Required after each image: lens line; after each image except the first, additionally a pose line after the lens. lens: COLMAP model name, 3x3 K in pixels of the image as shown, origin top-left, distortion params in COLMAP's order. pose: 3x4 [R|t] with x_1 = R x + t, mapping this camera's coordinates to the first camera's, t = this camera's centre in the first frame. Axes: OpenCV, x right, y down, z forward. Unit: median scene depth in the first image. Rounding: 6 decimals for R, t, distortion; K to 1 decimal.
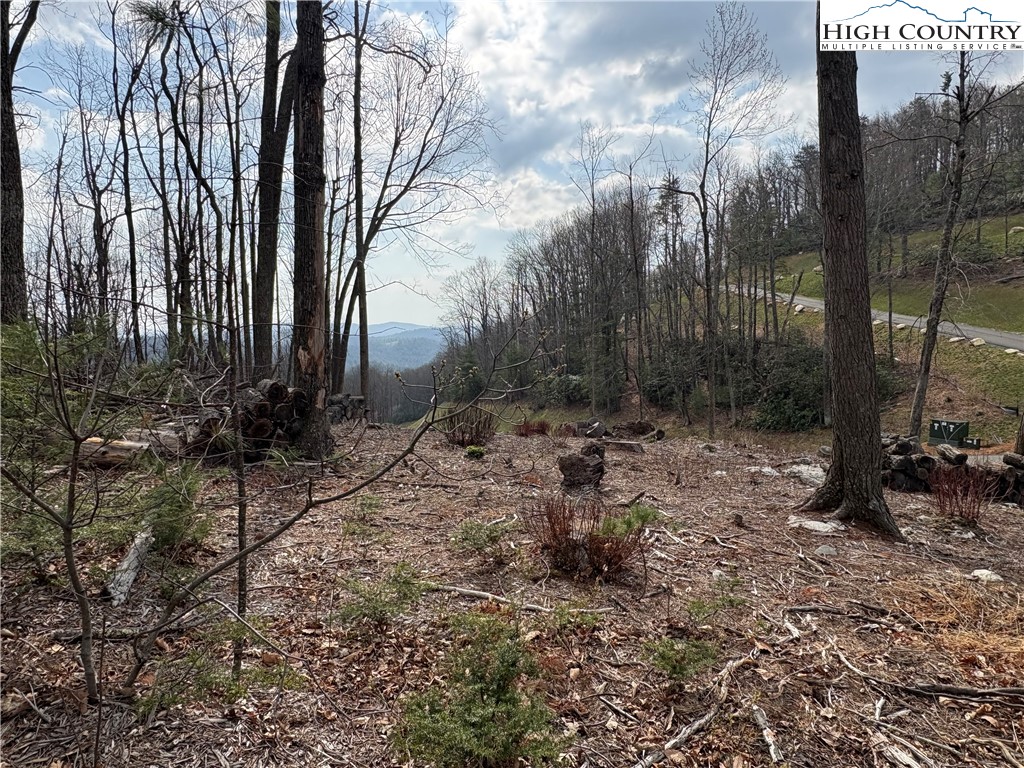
lens RADIAL K [[672.1, 0, 512.0], [0, 672.1, 384.0], [0, 0, 1]] dist [-0.002028, 0.003840]
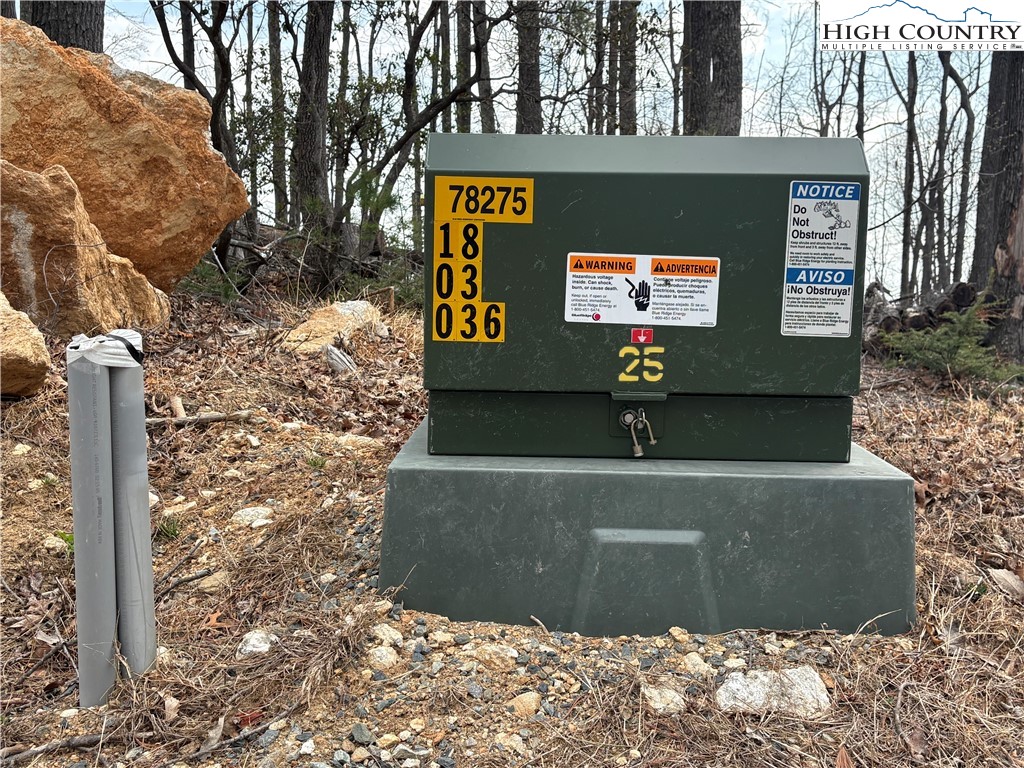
lens RADIAL K [[1129.8, 0, 512.0], [0, 1129.8, 384.0], [0, 0, 1]] dist [0.009968, -0.015741]
pose [[0.687571, 0.062360, -0.723434, 0.084771], [-0.079350, 0.996791, 0.010507, 0.041655], [0.721768, 0.050180, 0.690314, -0.118507]]
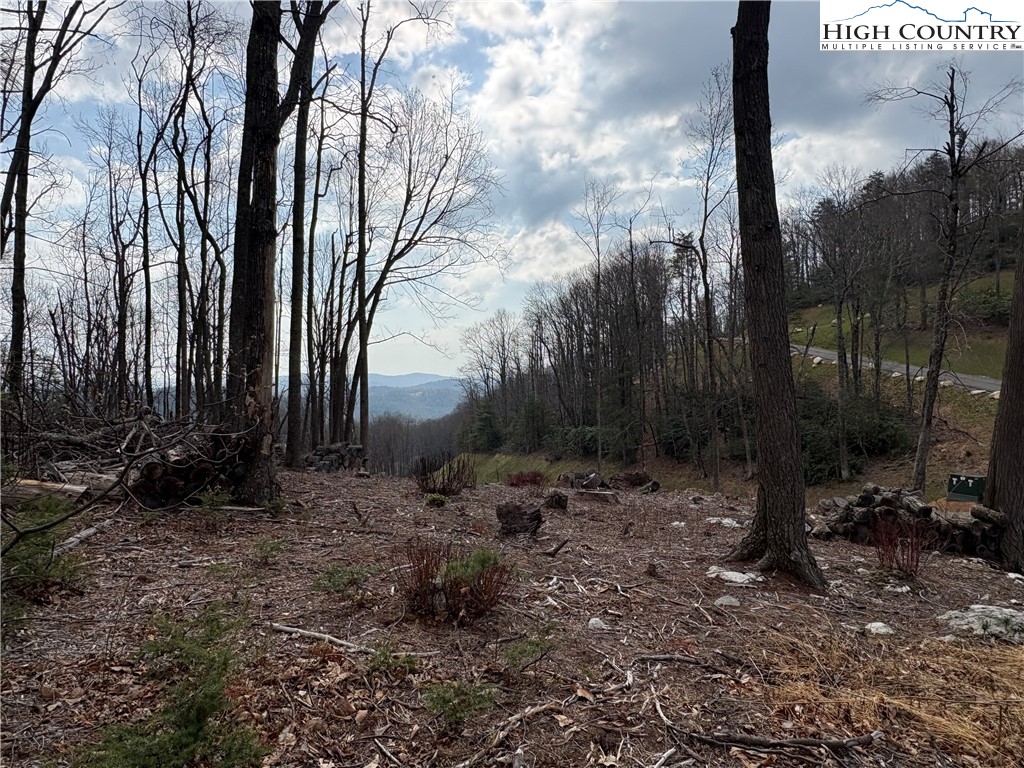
lens RADIAL K [[672.1, 0, 512.0], [0, 672.1, 384.0], [0, 0, 1]] dist [-0.002028, 0.003840]
pose [[0.999540, 0.004437, -0.029999, 0.031292], [-0.006701, 0.997101, -0.075800, 0.001417], [0.029575, 0.075966, 0.996672, -0.002047]]
